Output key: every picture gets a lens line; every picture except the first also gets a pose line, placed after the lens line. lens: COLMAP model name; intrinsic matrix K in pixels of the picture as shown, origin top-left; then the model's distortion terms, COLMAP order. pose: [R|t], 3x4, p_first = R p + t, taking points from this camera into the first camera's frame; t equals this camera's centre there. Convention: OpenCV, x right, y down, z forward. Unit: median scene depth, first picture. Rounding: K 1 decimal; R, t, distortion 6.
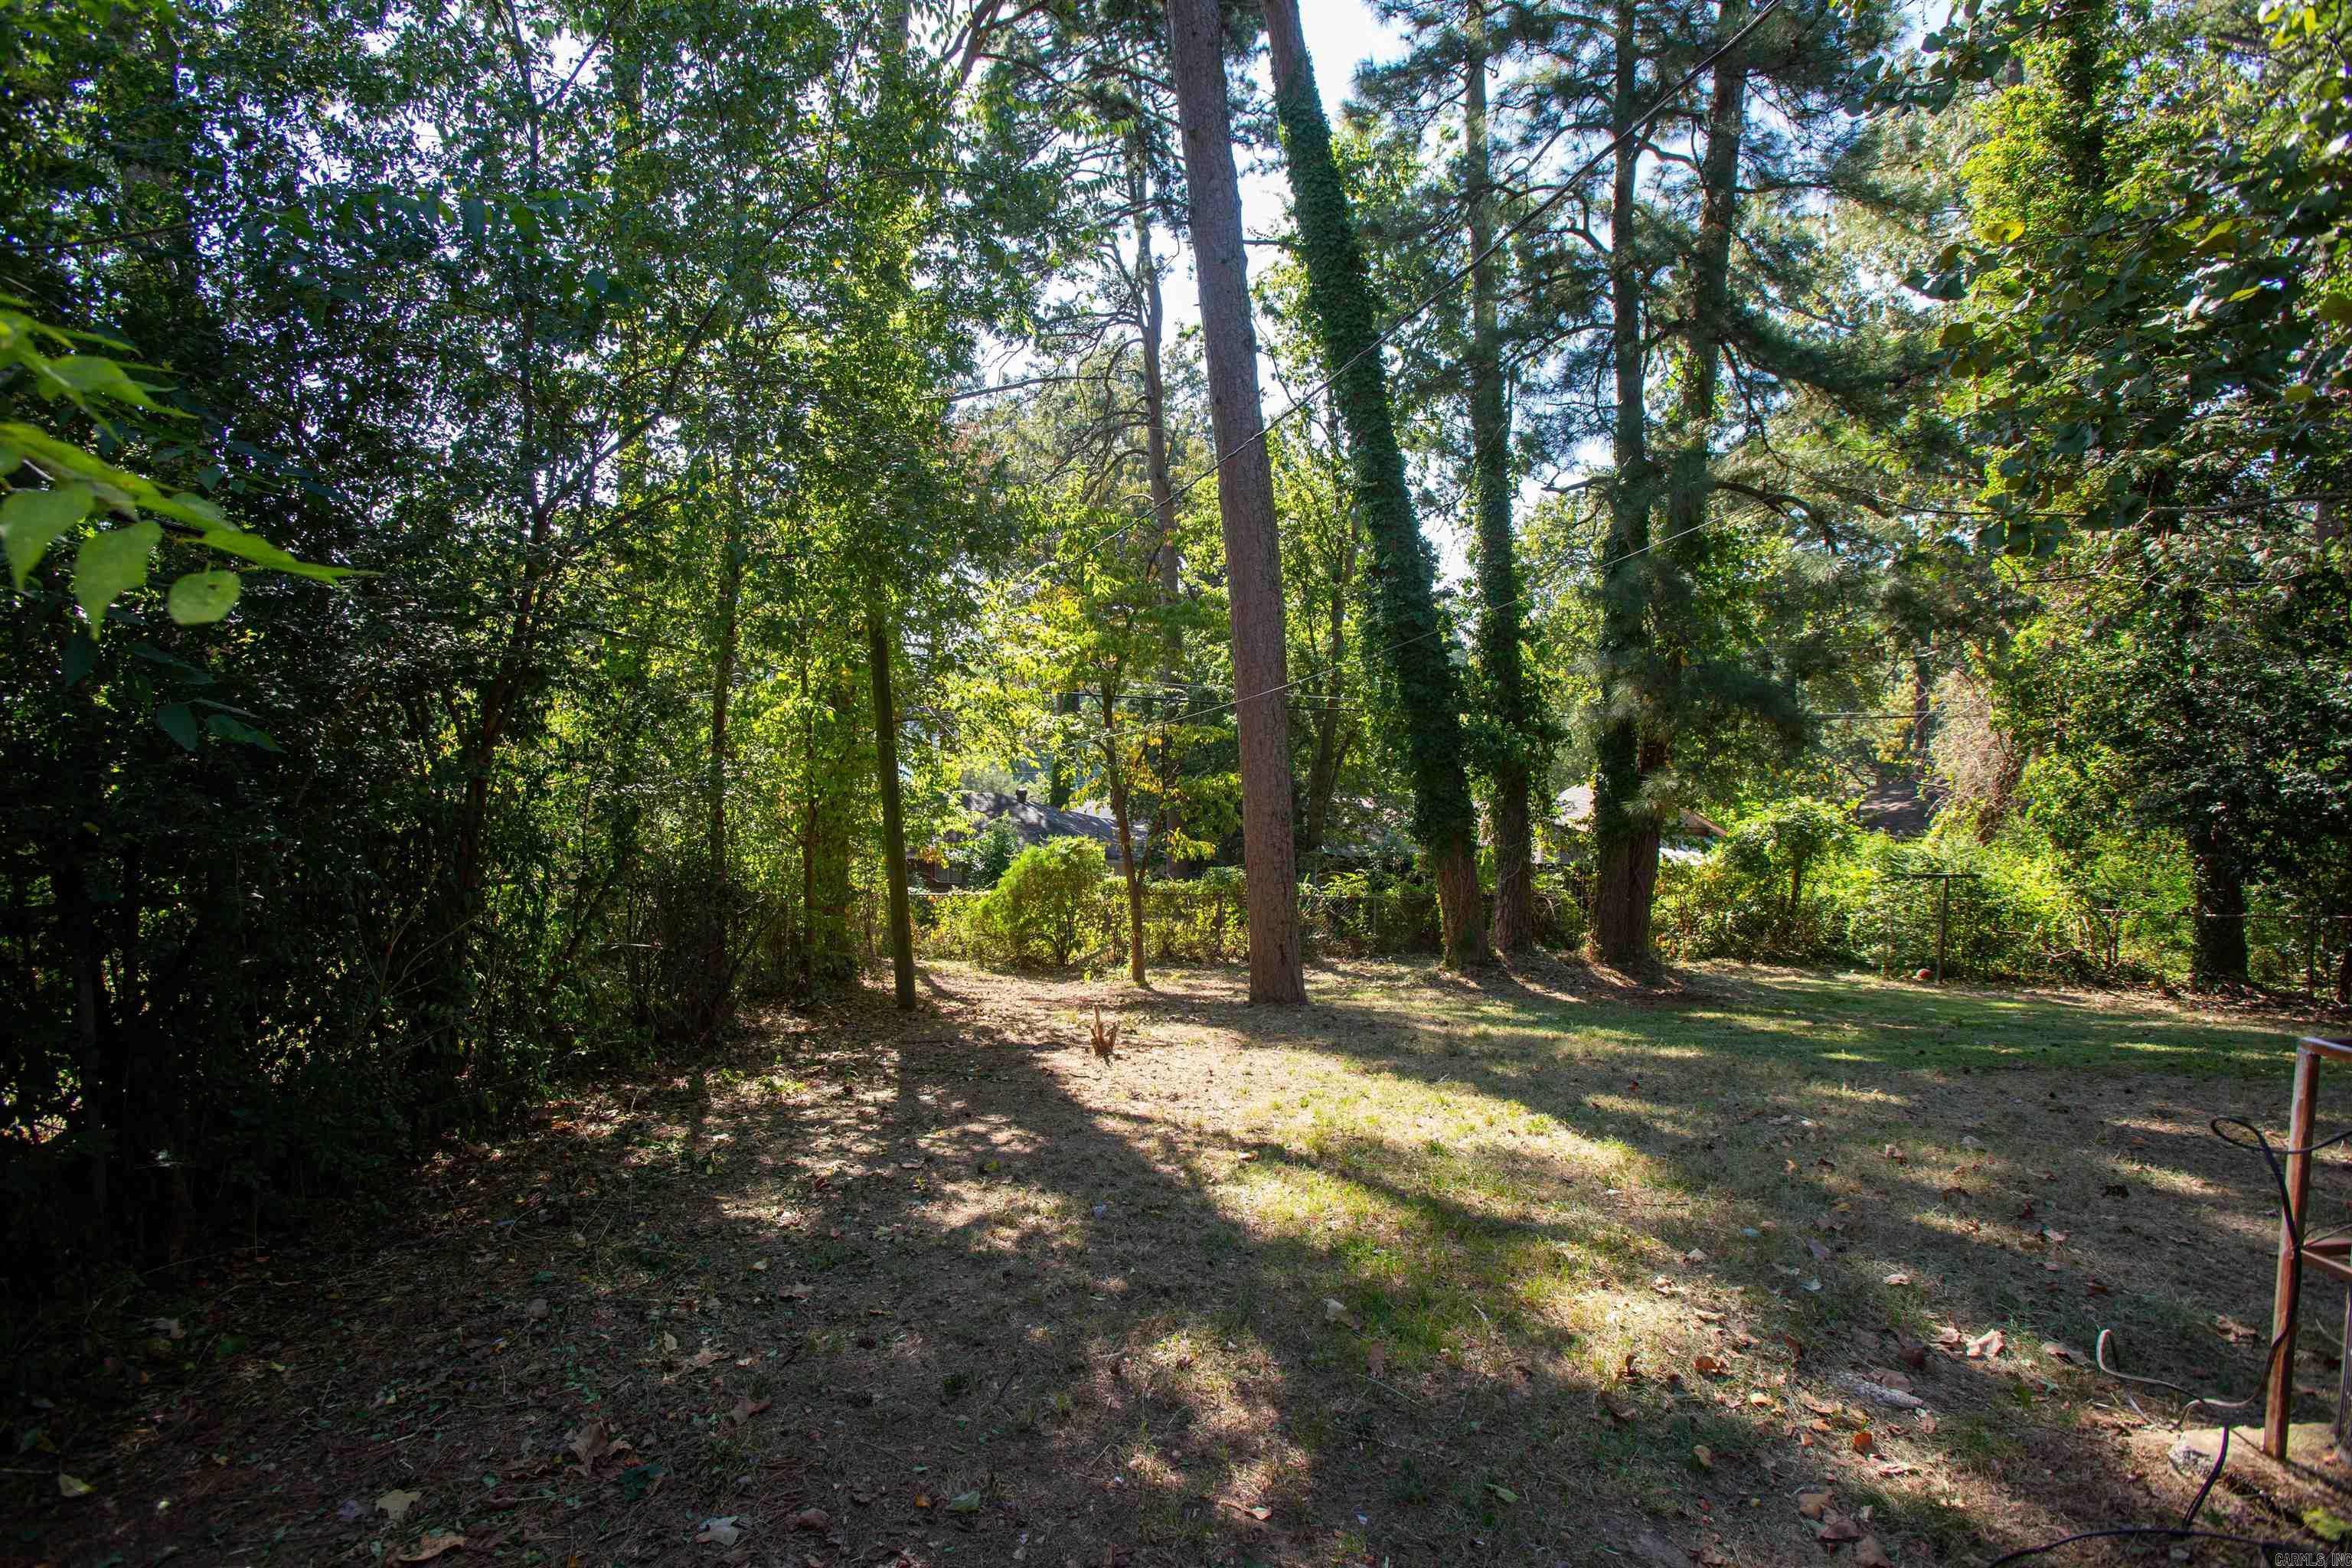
lens RADIAL K [[1114.7, 0, 1125.9], [0, 1114.7, 773.9], [0, 0, 1]] dist [-0.079326, 0.036150]
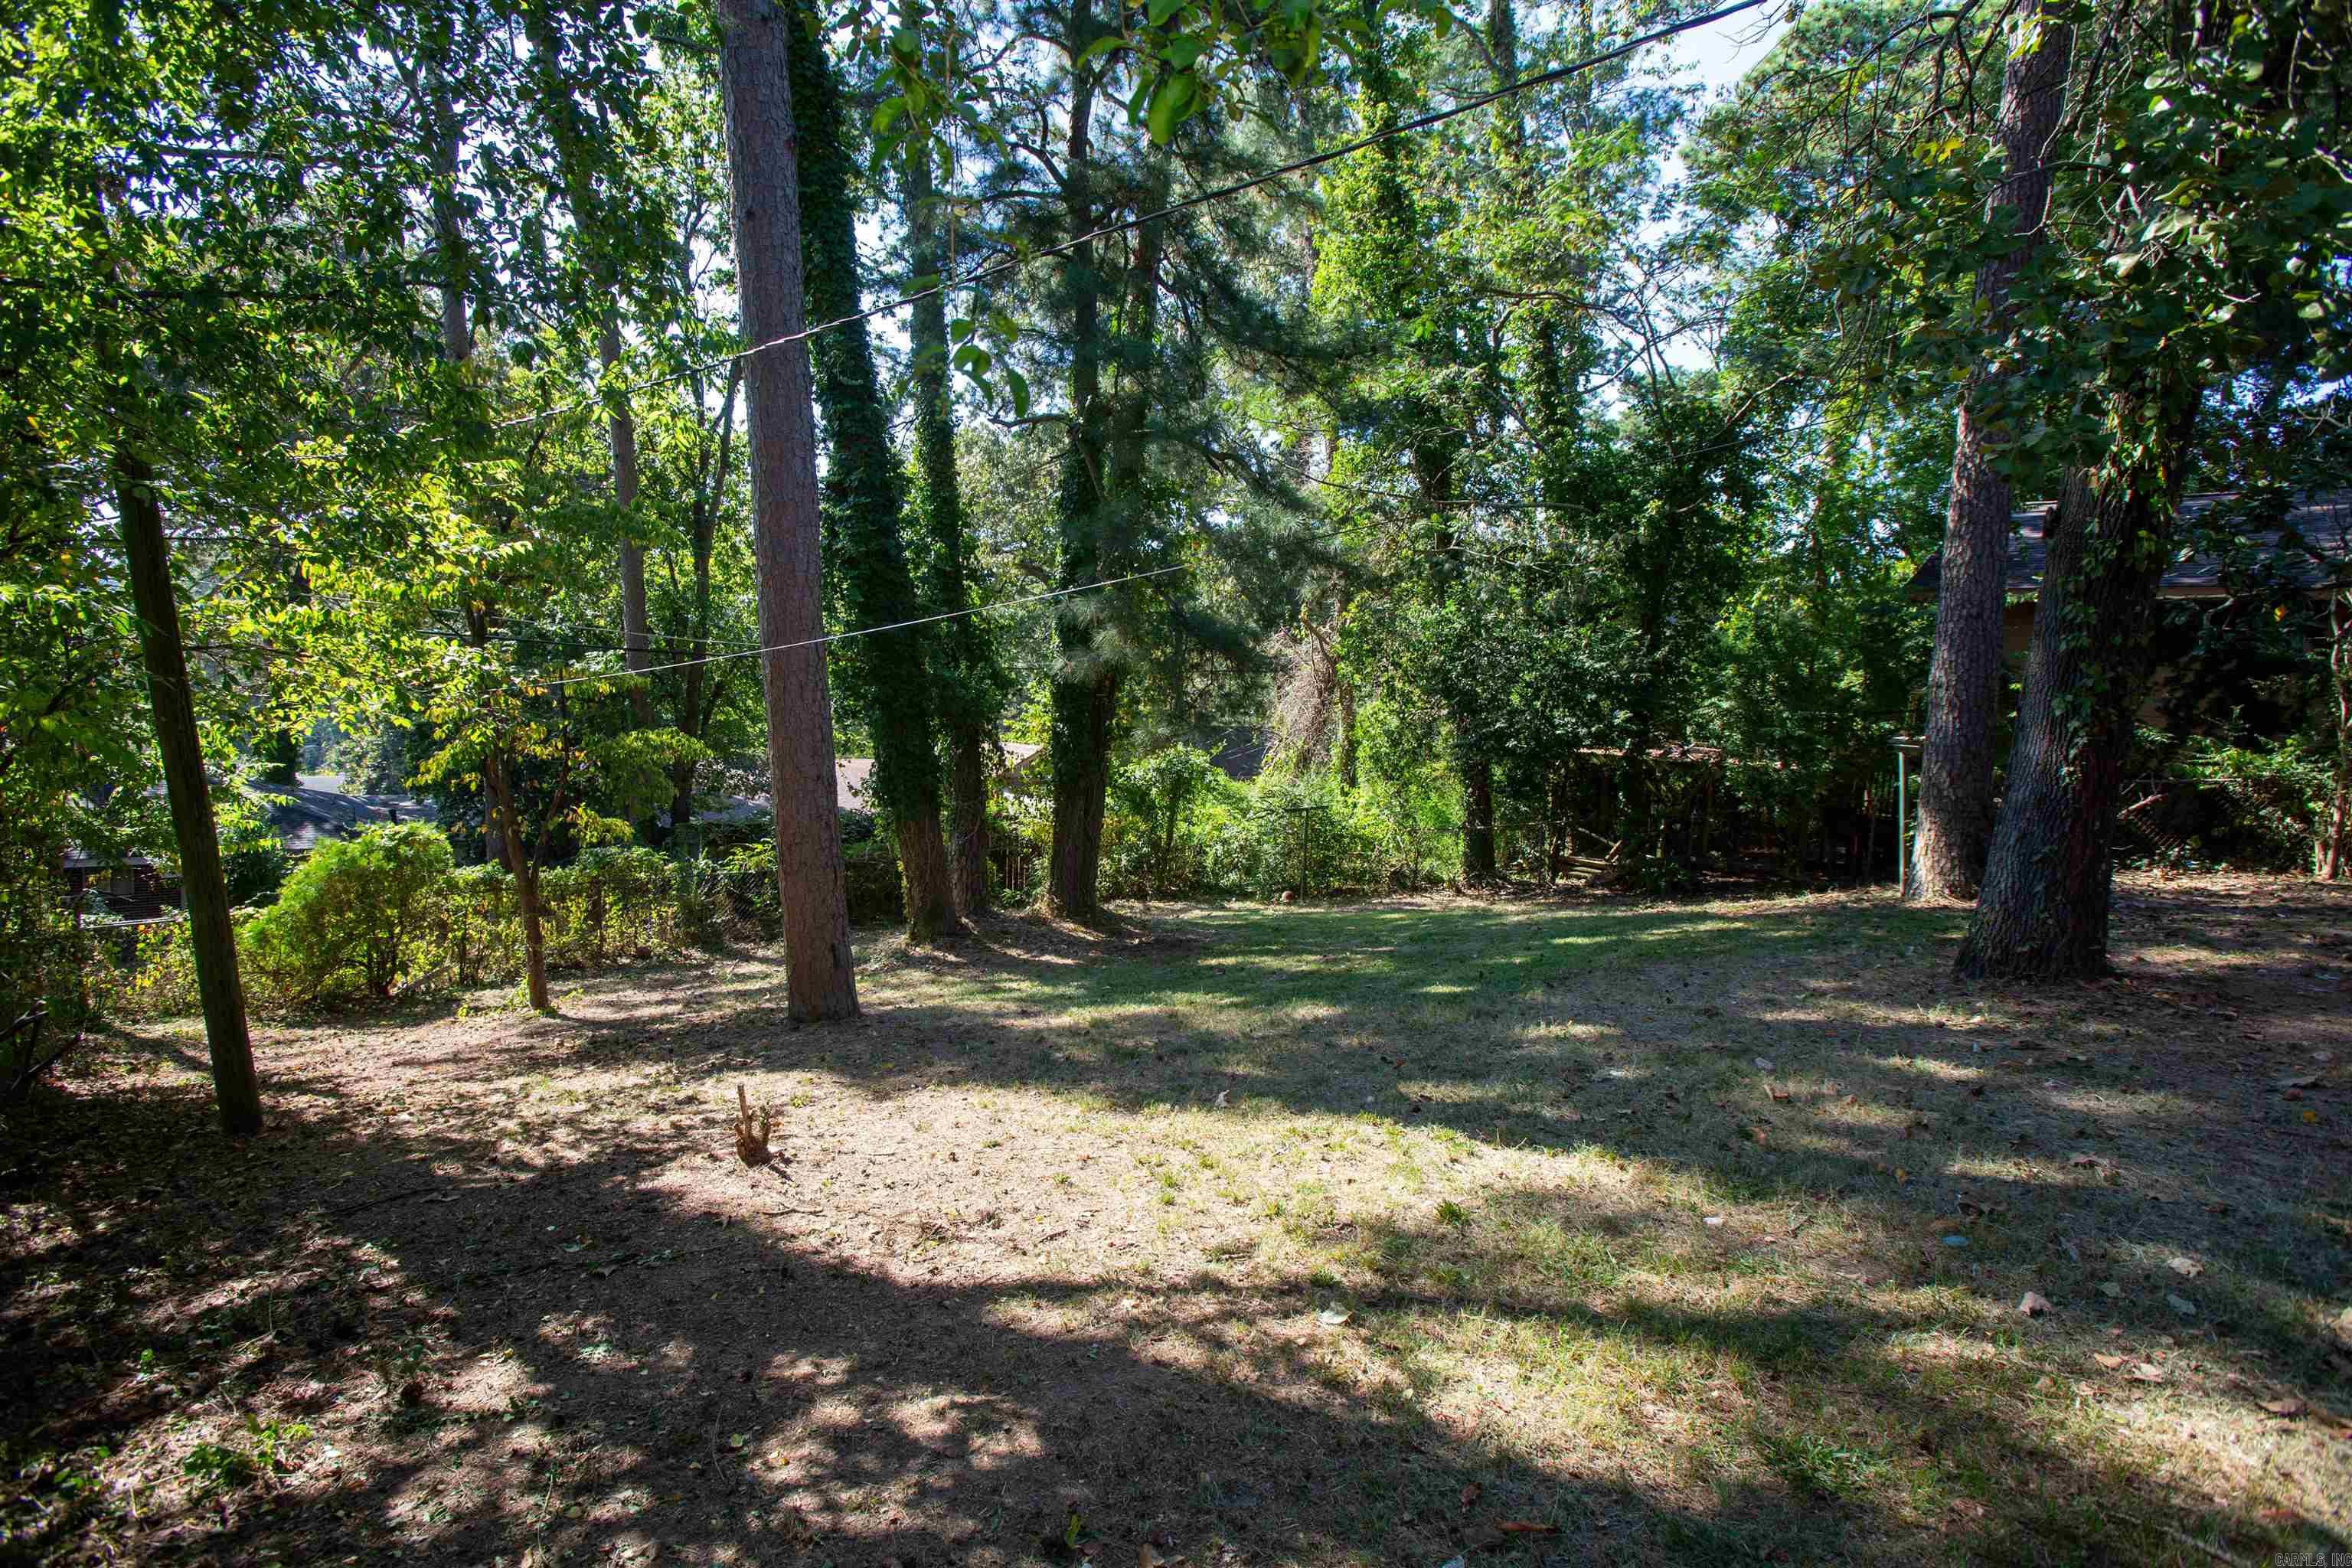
lens RADIAL K [[1114.7, 0, 1125.9], [0, 1114.7, 773.9], [0, 0, 1]] dist [-0.079326, 0.036150]
pose [[0.803967, -0.040585, 0.593287, -0.095585], [0.018025, 0.998873, 0.043905, 0.001650], [-0.594401, -0.024604, 0.803792, 0.161051]]
